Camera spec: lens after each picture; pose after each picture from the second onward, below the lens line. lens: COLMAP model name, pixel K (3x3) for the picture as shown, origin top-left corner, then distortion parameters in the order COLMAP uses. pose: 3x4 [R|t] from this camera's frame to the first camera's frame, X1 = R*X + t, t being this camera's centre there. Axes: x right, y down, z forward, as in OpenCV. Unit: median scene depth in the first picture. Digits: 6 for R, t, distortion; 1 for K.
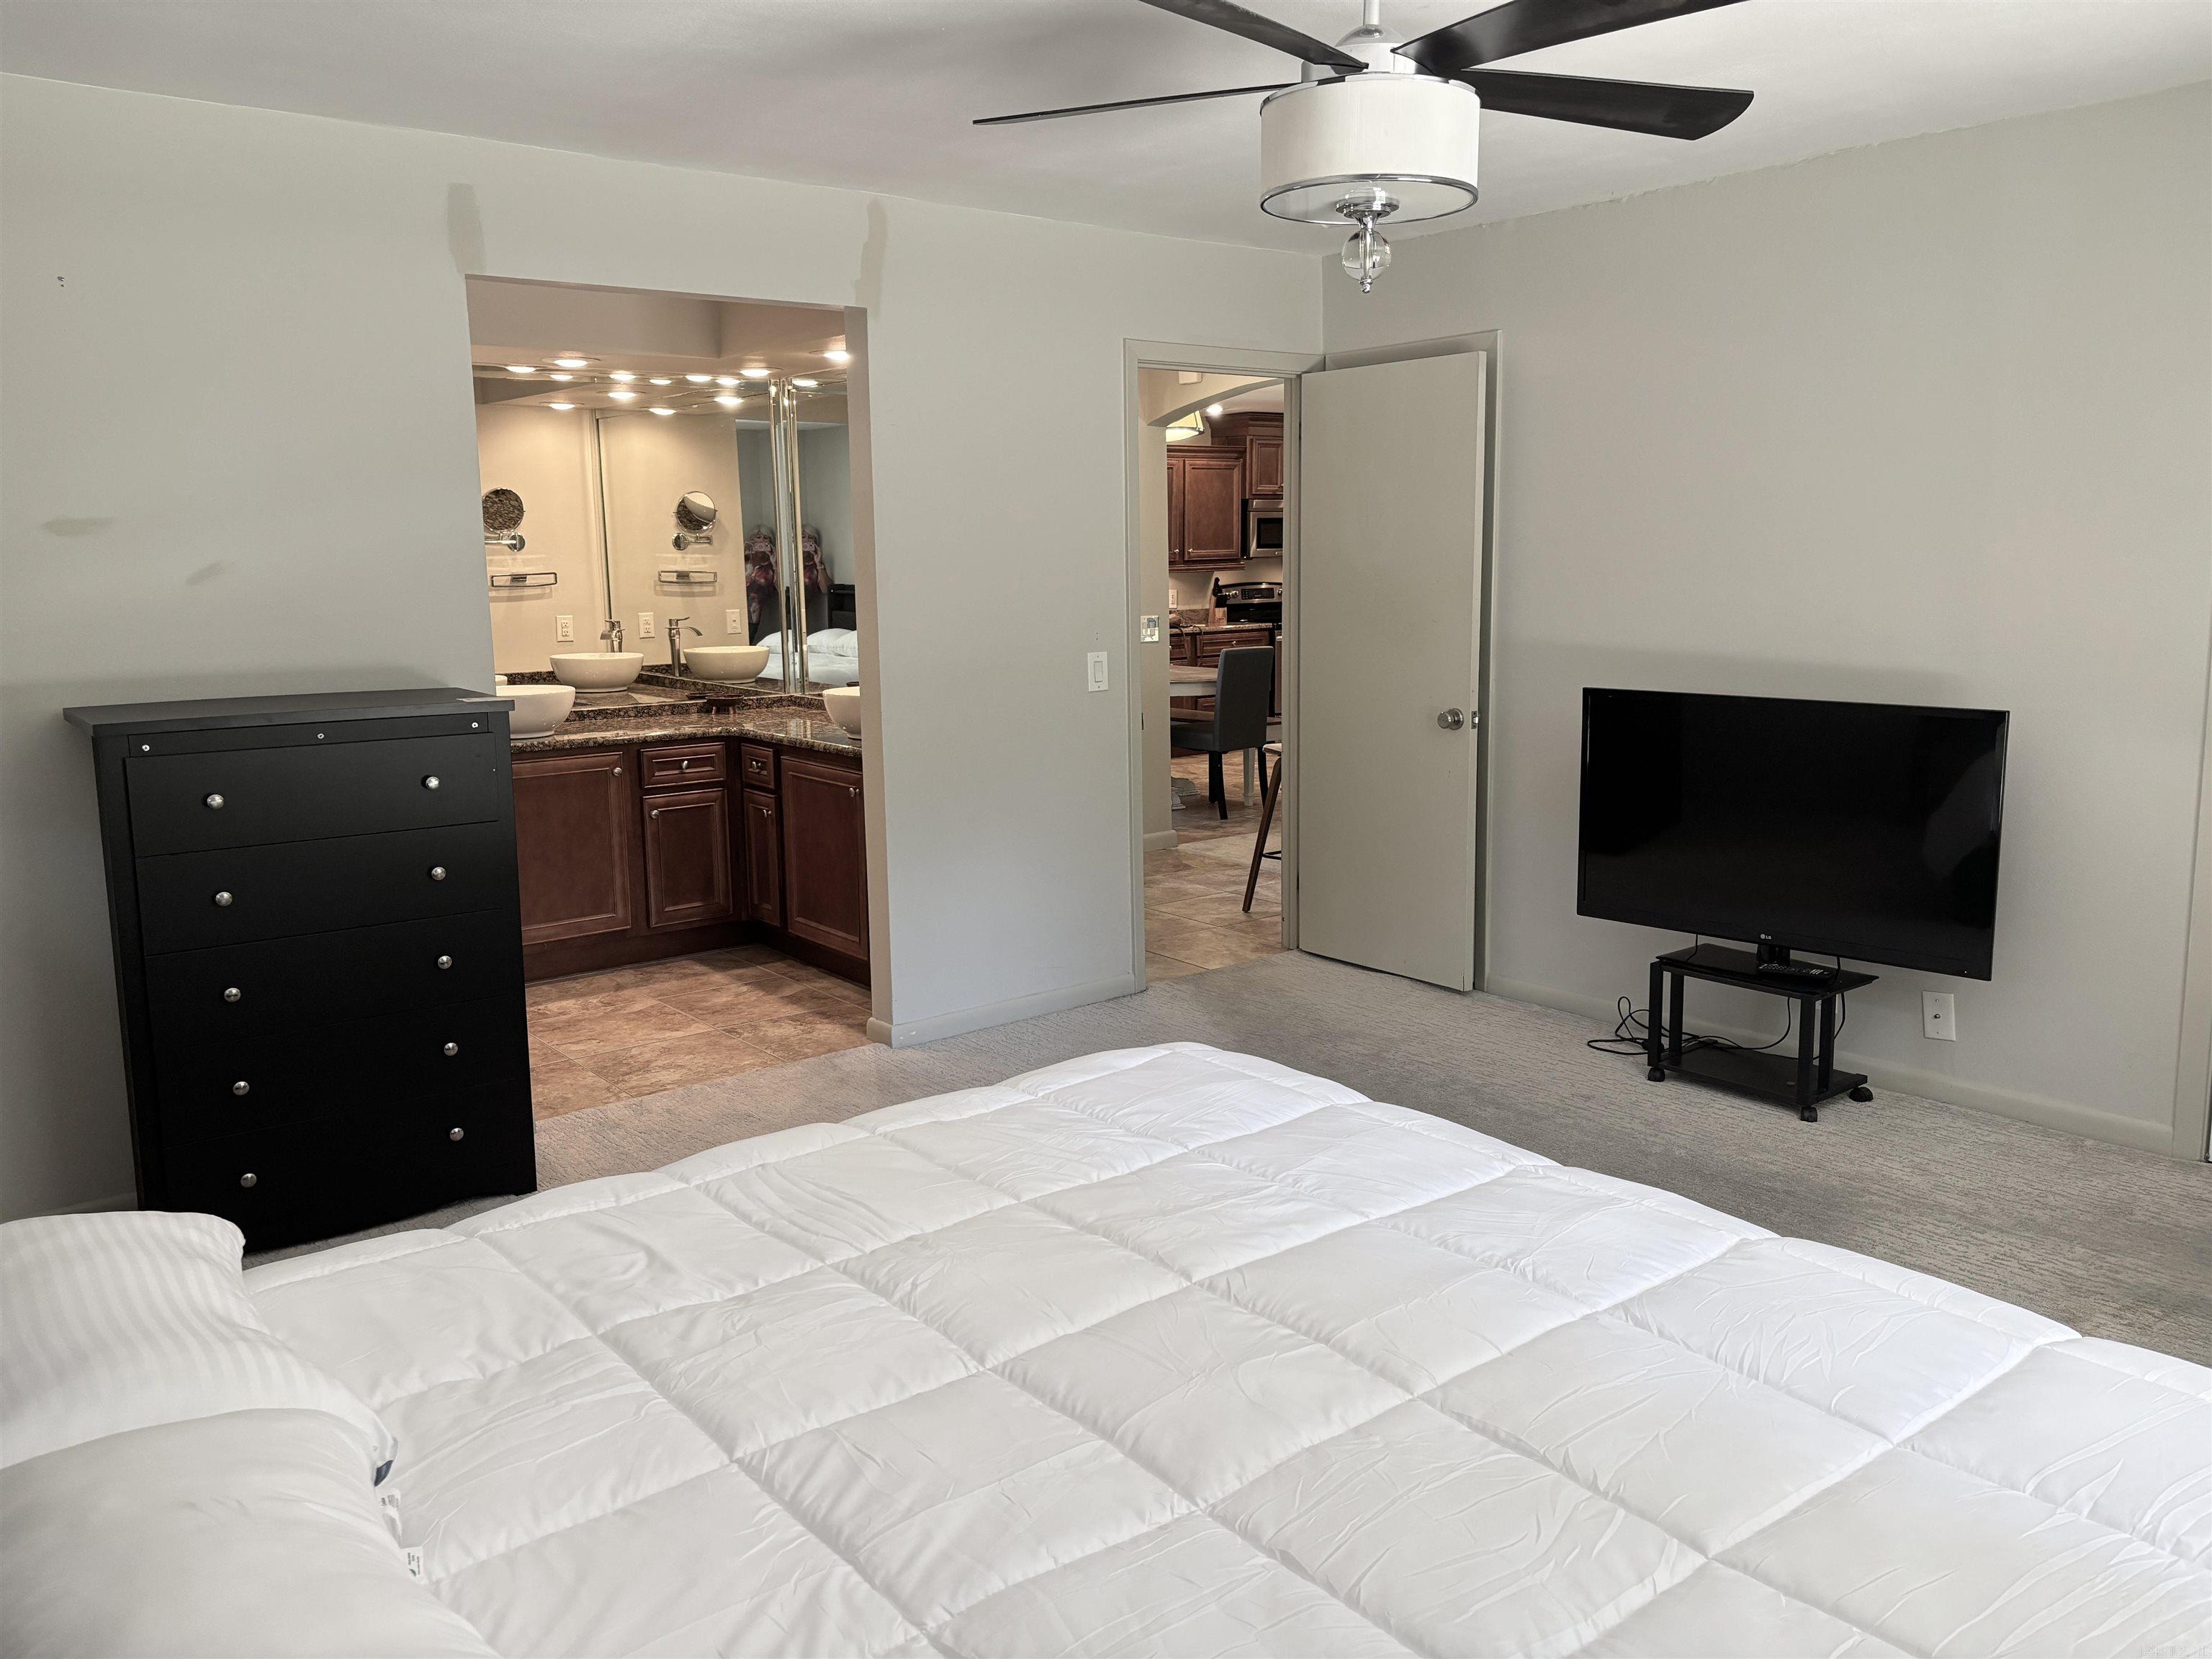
lens RADIAL K [[1643.1, 0, 1150.3], [0, 1643.1, 787.9], [0, 0, 1]] dist [0.005219, 0.001034]
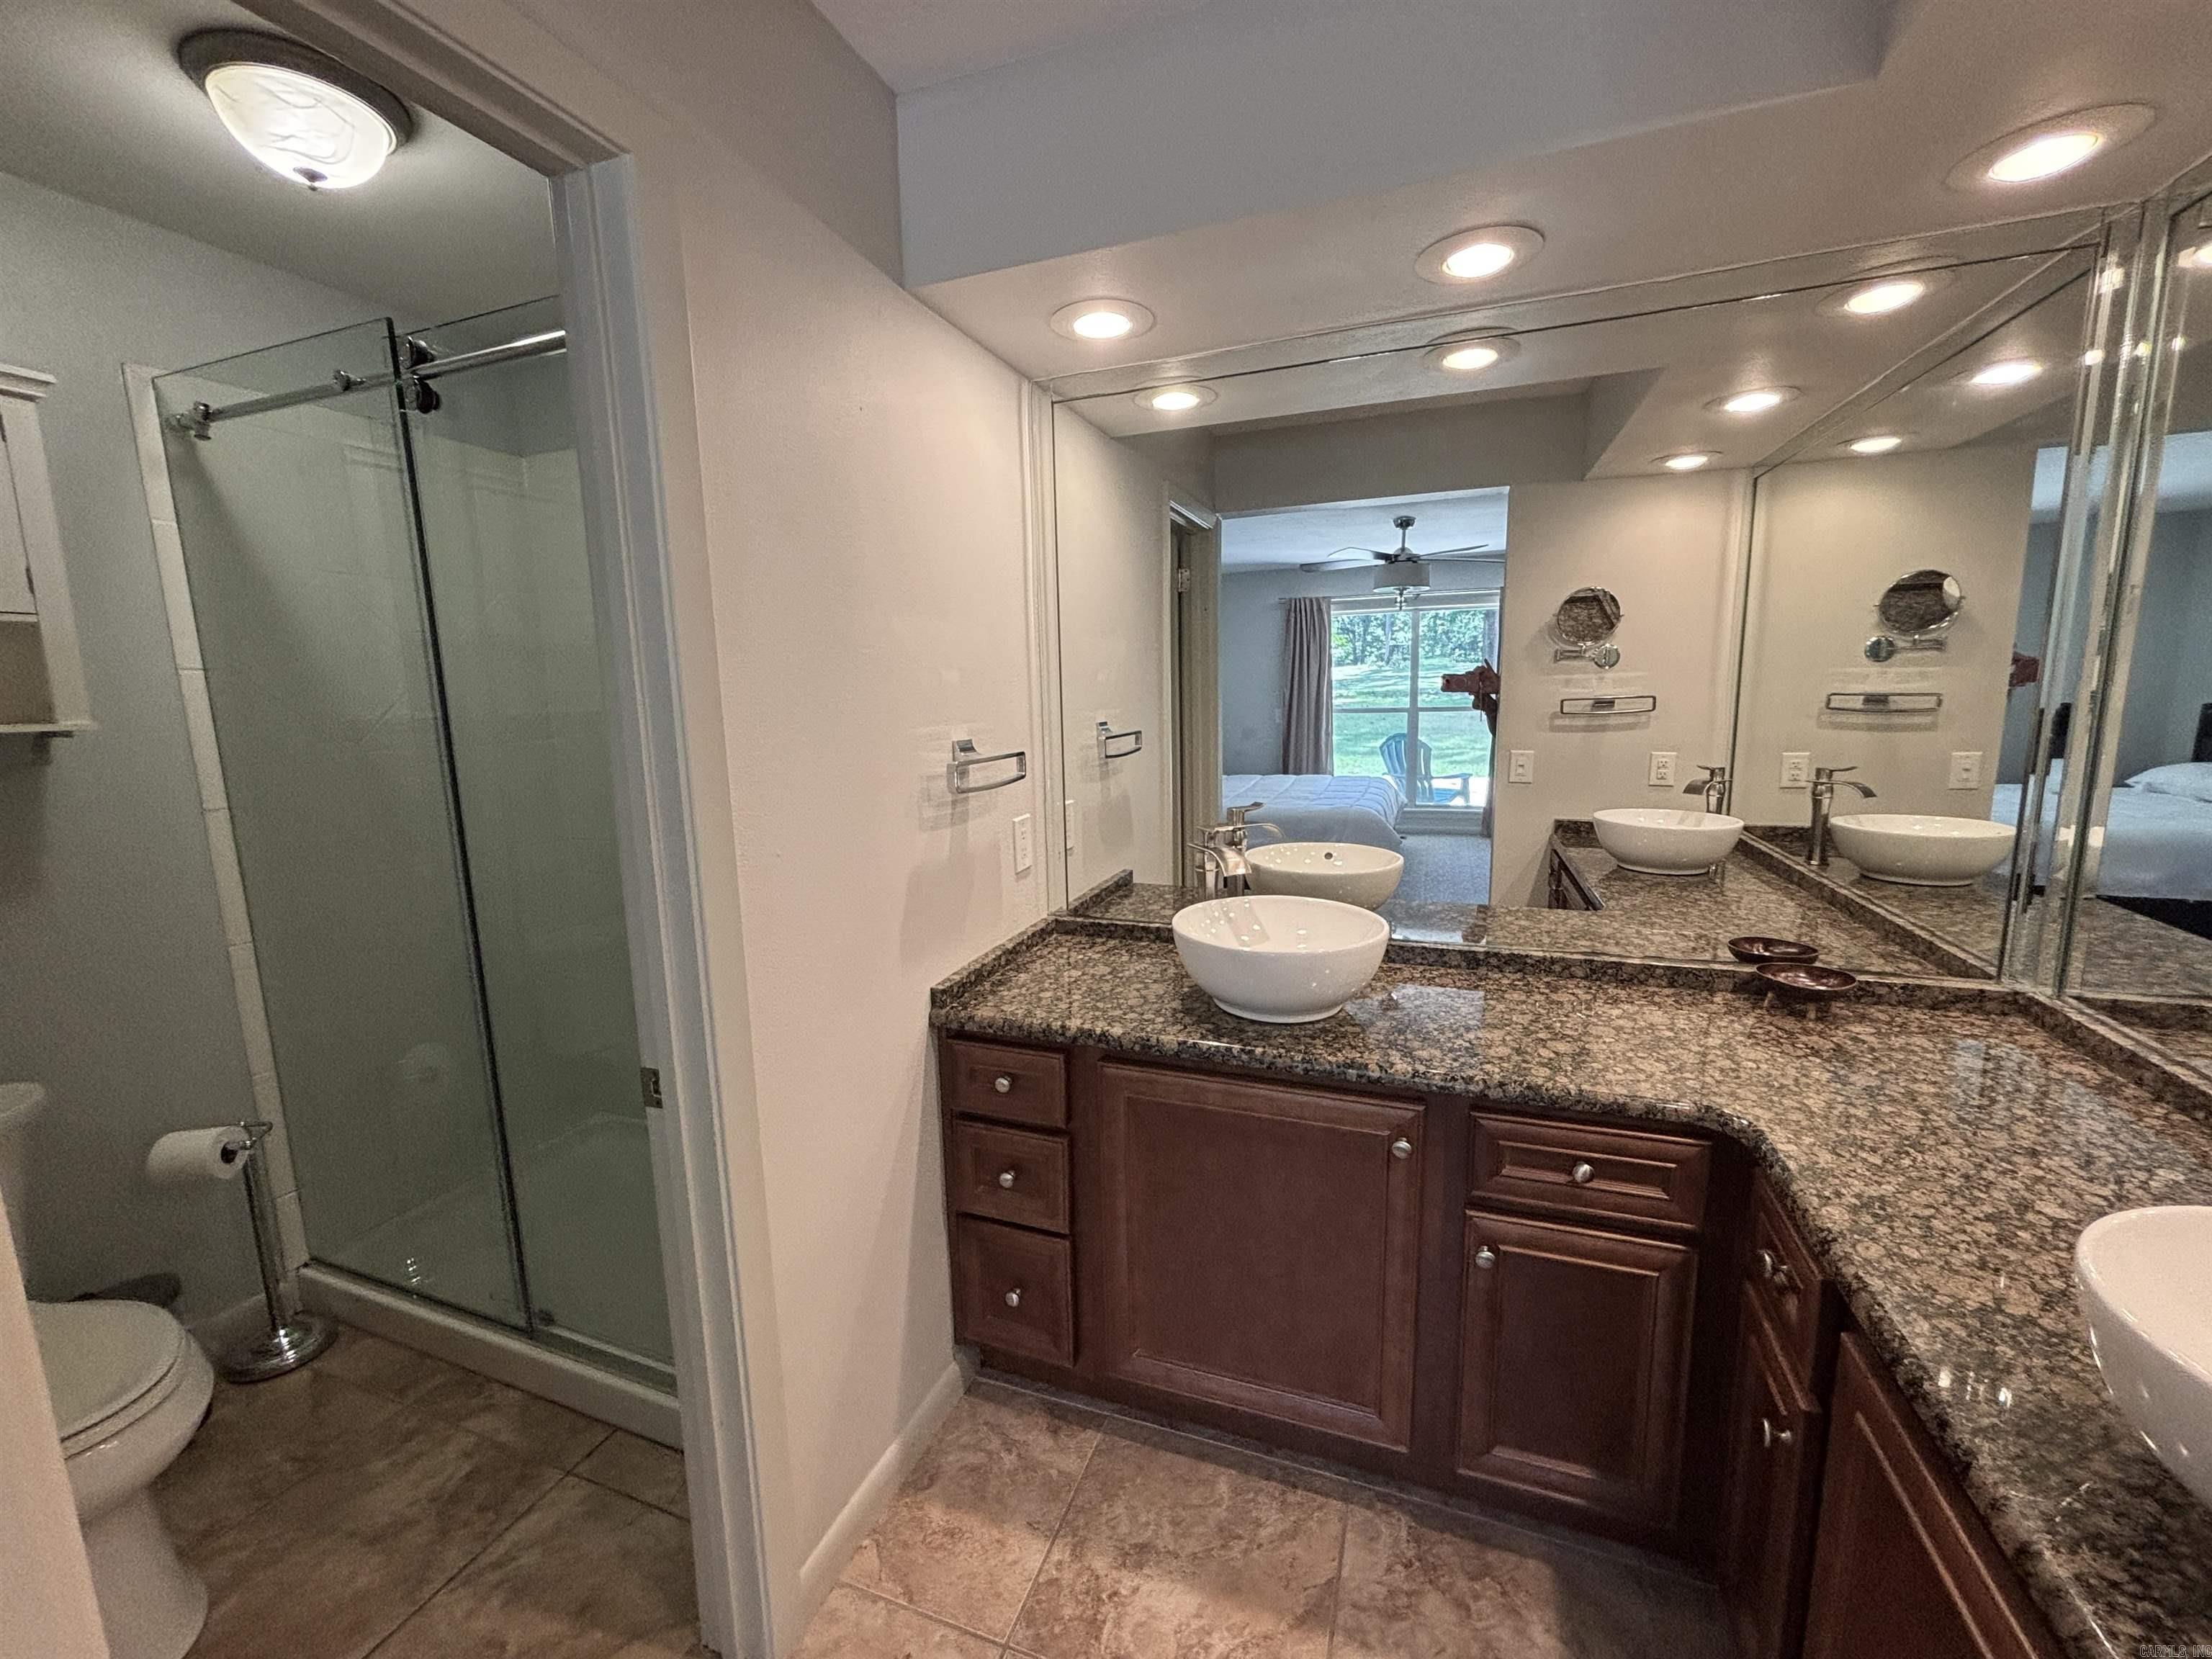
lens RADIAL K [[893.0, 0, 1100.8], [0, 893.0, 830.6], [0, 0, 1]] dist [-0.001596, 0.001072]
pose [[0.474266, 0.133649, -0.870178, -0.152911], [-0.107742, 0.989791, 0.093298, -0.106487], [0.873764, 0.049507, 0.483824, 0.768333]]
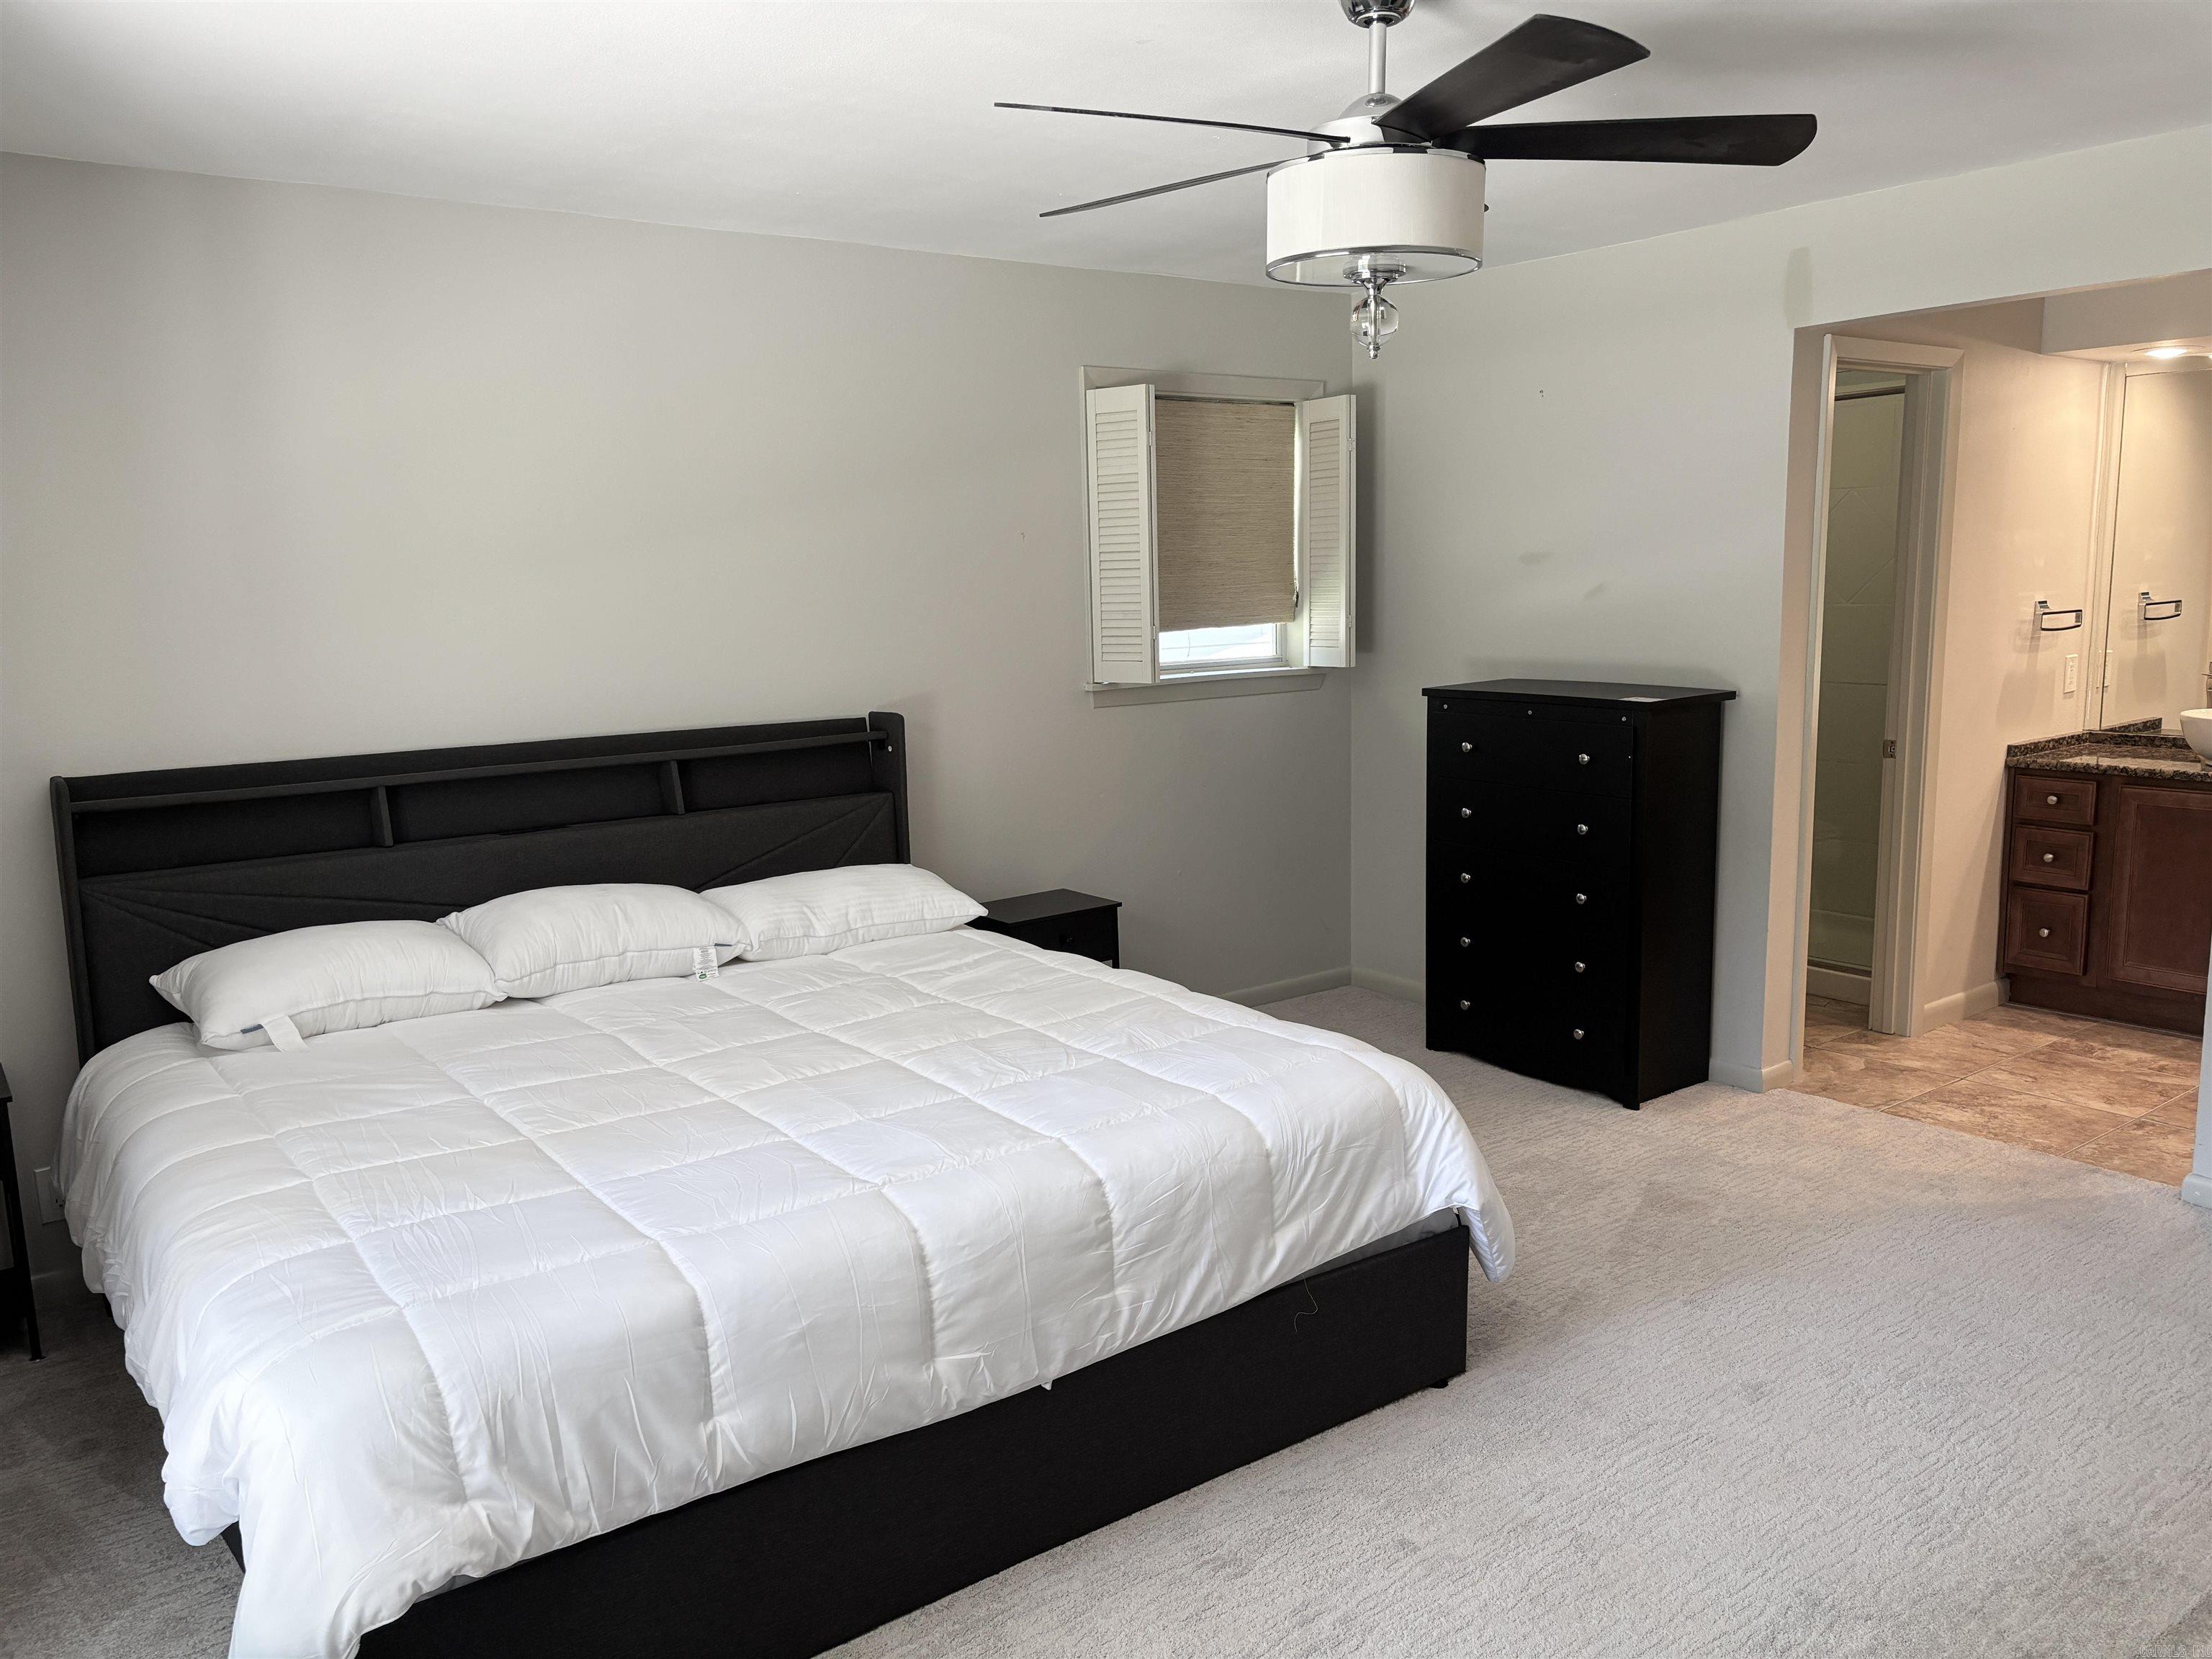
lens RADIAL K [[1663.4, 0, 1105.5], [0, 1663.4, 832.9], [0, 0, 1]] dist [0.009370, 0.005034]
pose [[-0.062935, 0.168988, -0.983607, 0.528226], [-0.119824, 0.977152, 0.175545, -0.077850], [0.990798, 0.128907, -0.041248, 0.410097]]
